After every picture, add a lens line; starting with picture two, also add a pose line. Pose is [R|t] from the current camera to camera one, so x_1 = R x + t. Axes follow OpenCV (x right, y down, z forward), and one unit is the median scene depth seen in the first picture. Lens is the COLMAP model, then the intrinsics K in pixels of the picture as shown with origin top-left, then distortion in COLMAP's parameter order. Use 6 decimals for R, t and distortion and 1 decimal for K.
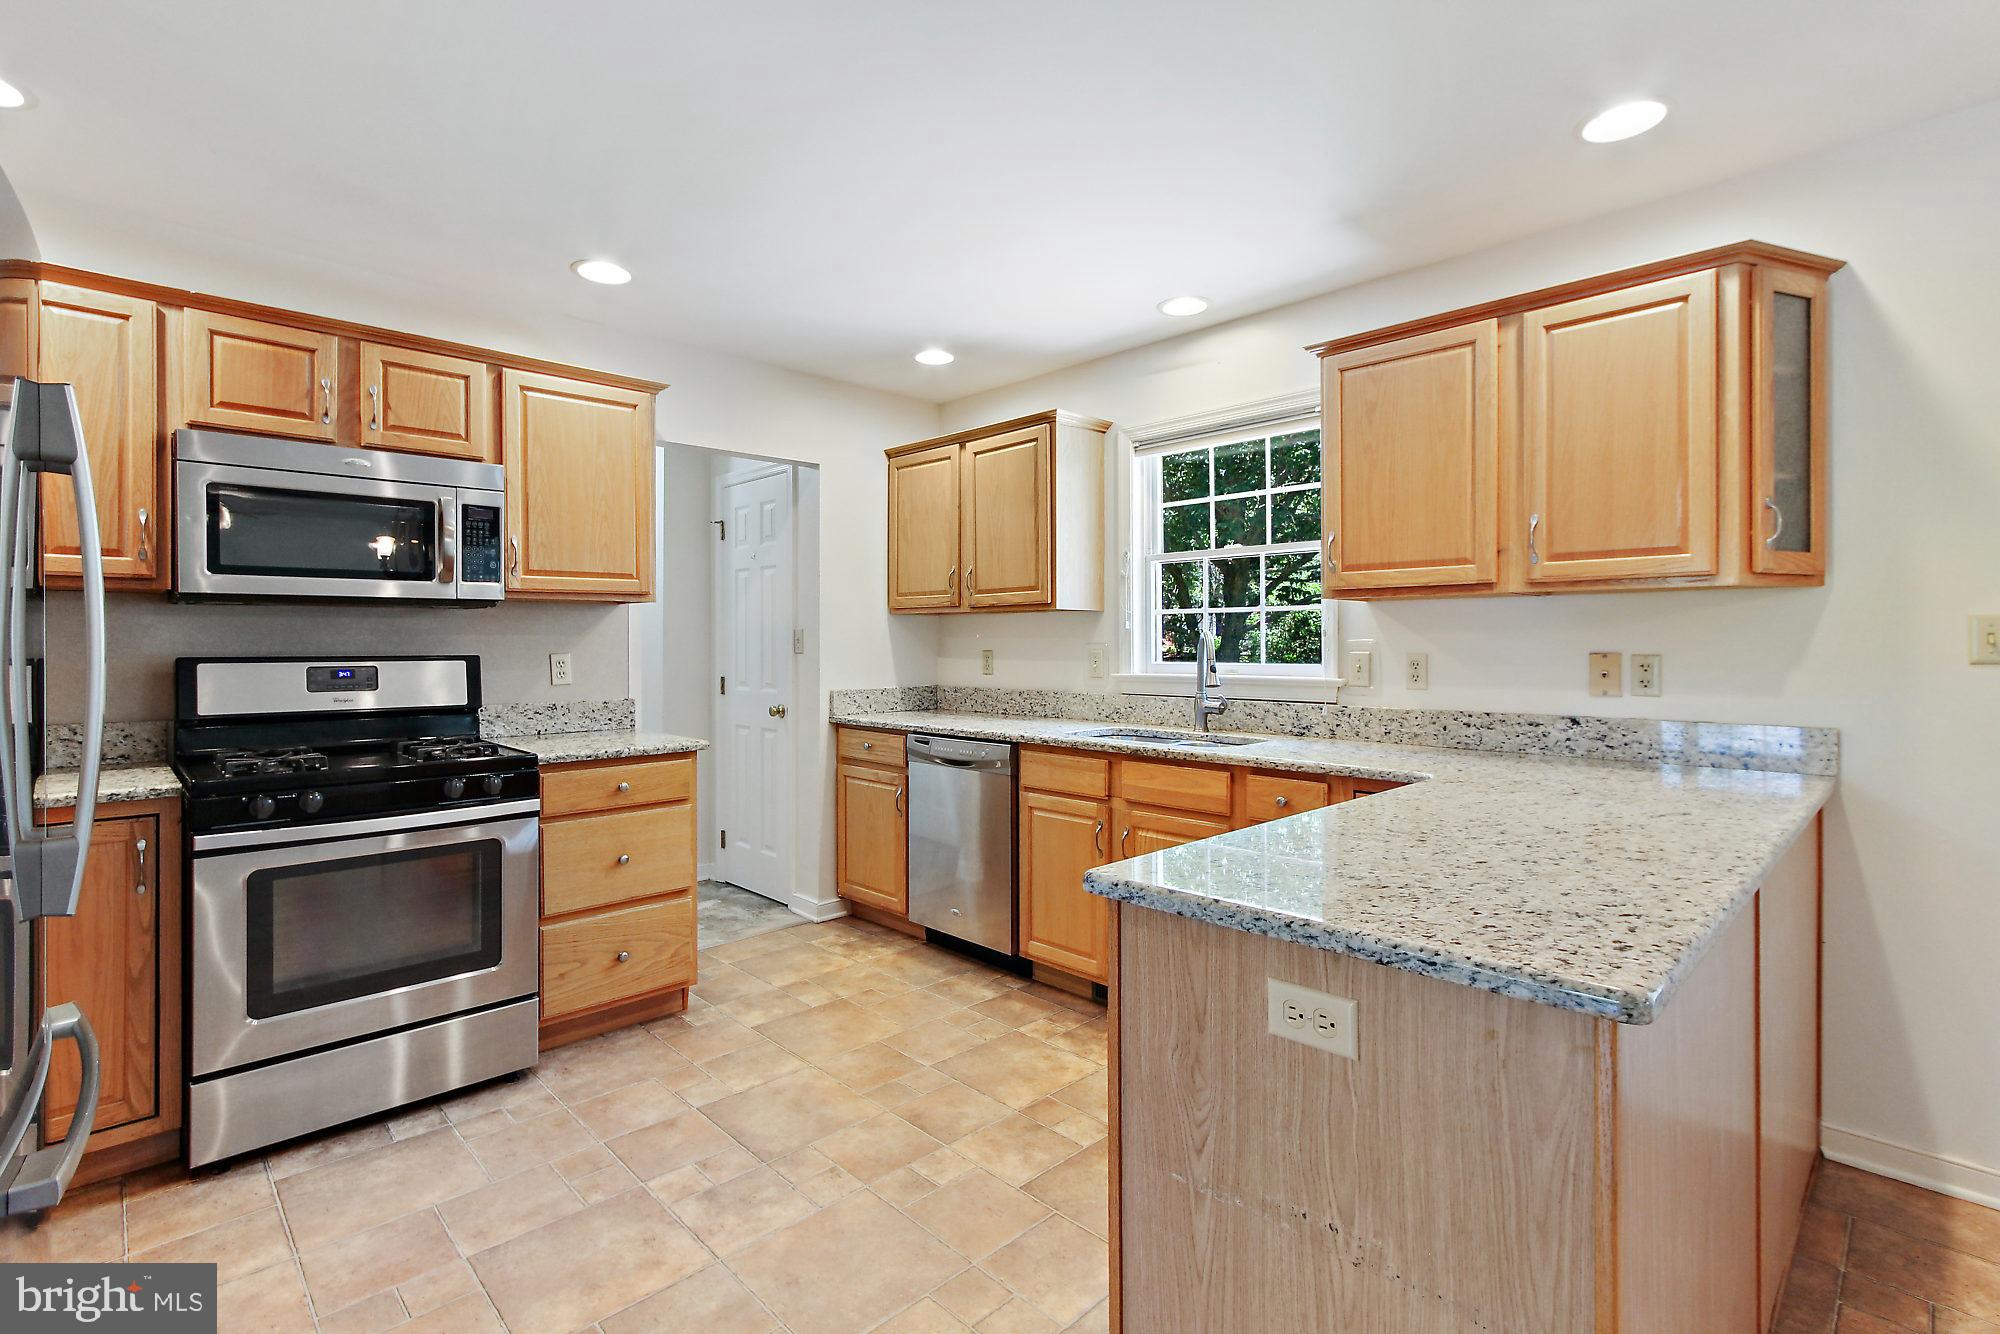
lens RADIAL K [[924.1, 0, 998.3], [0, 924.1, 659.8], [0, 0, 1]] dist [0.002846, 0.000886]
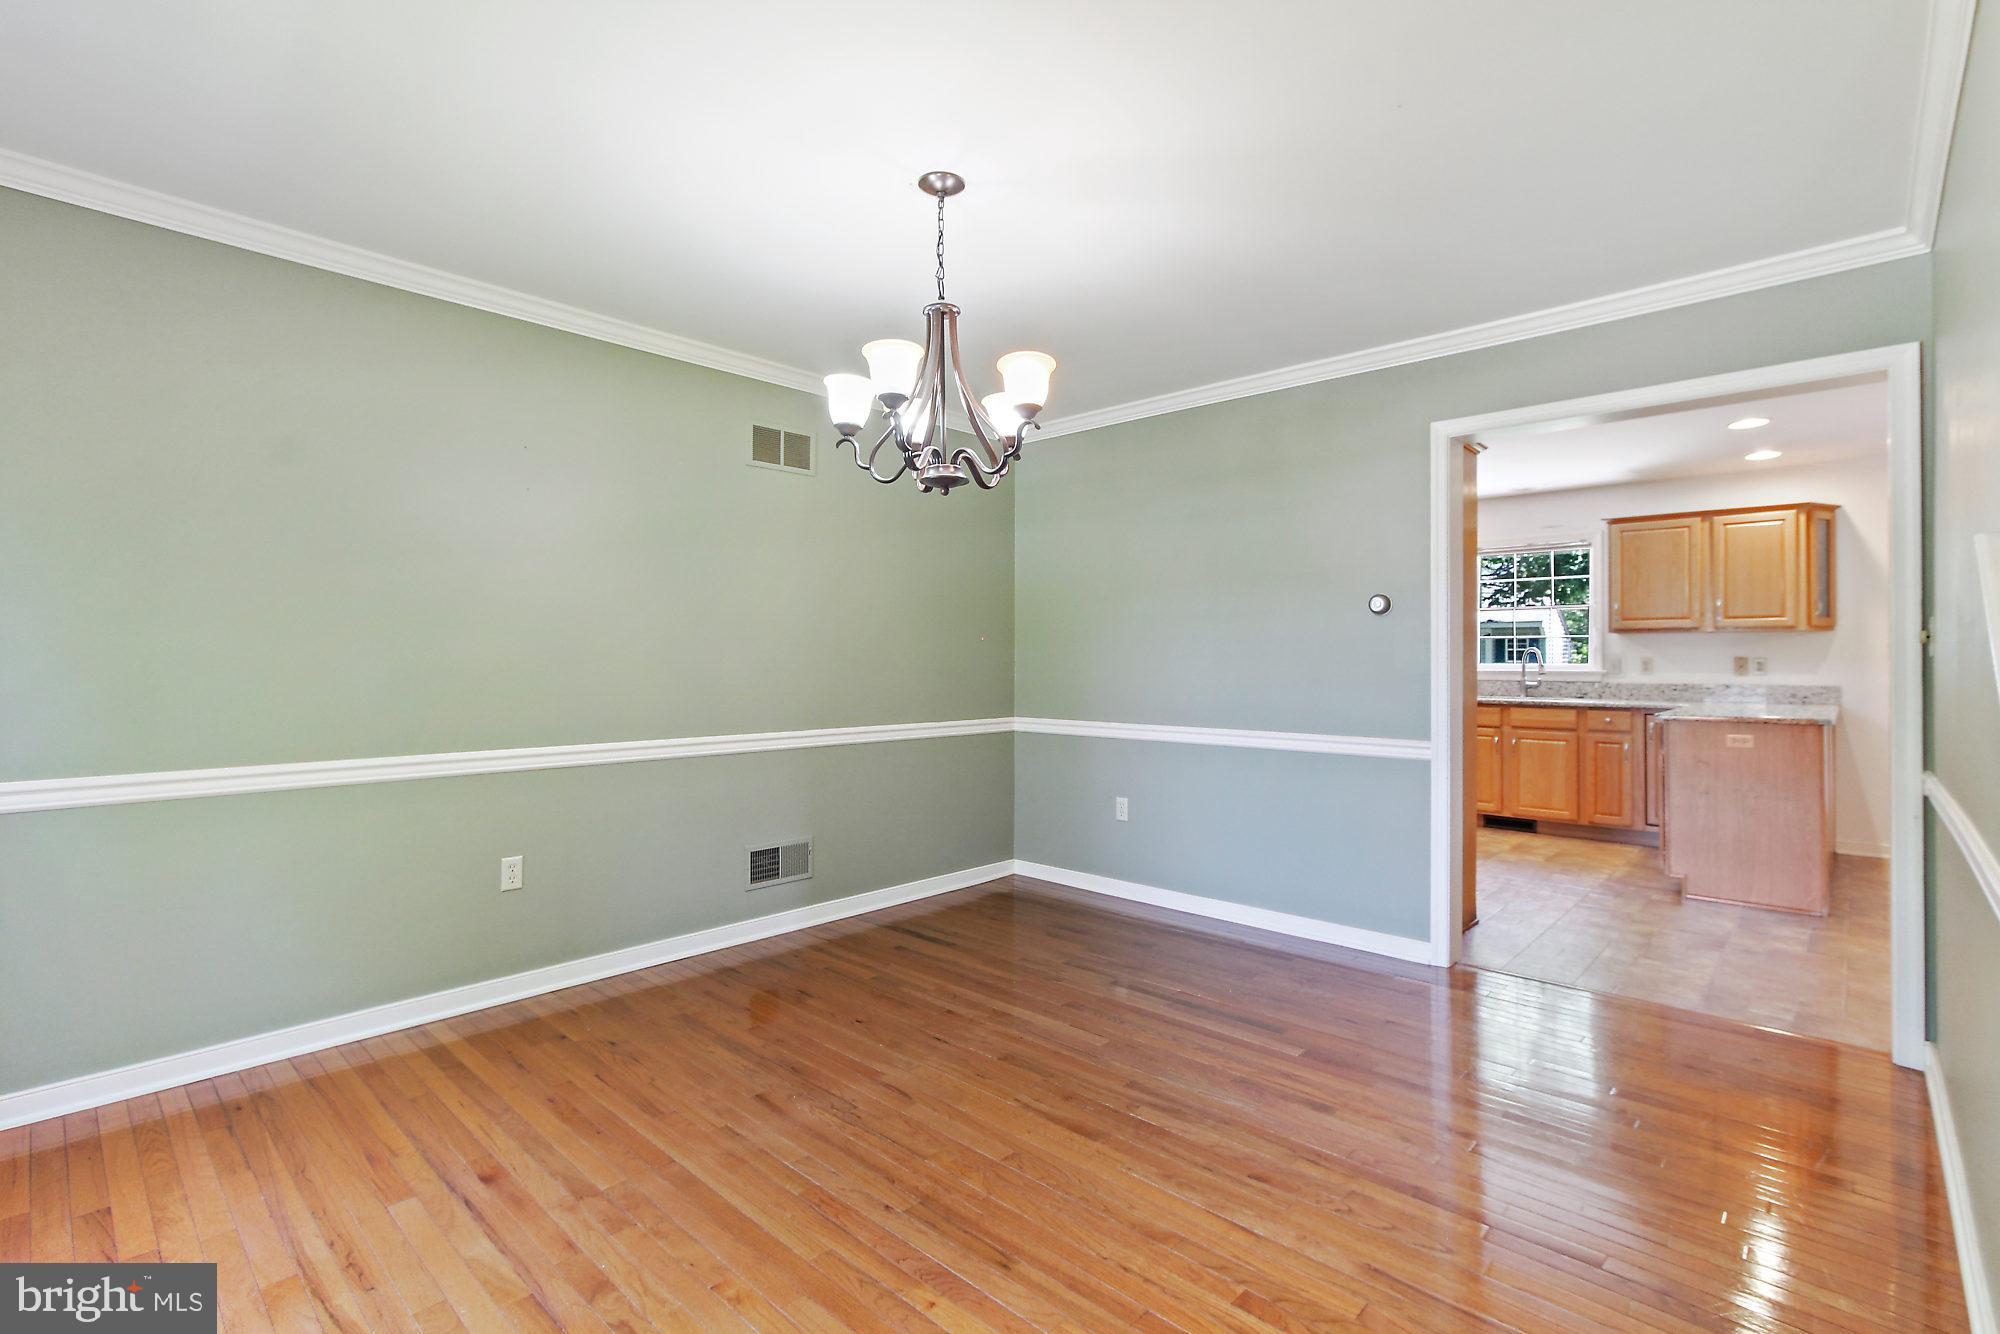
lens RADIAL K [[931.5, 0, 1001.8], [0, 931.5, 662.4], [0, 0, 1]] dist [0.000788, -0.000152]
pose [[0.998627, 0.003097, 0.052298, -1.532831], [-0.002276, 0.999873, -0.015753, 0.054603], [-0.052341, 0.015613, 0.998507, -1.441880]]
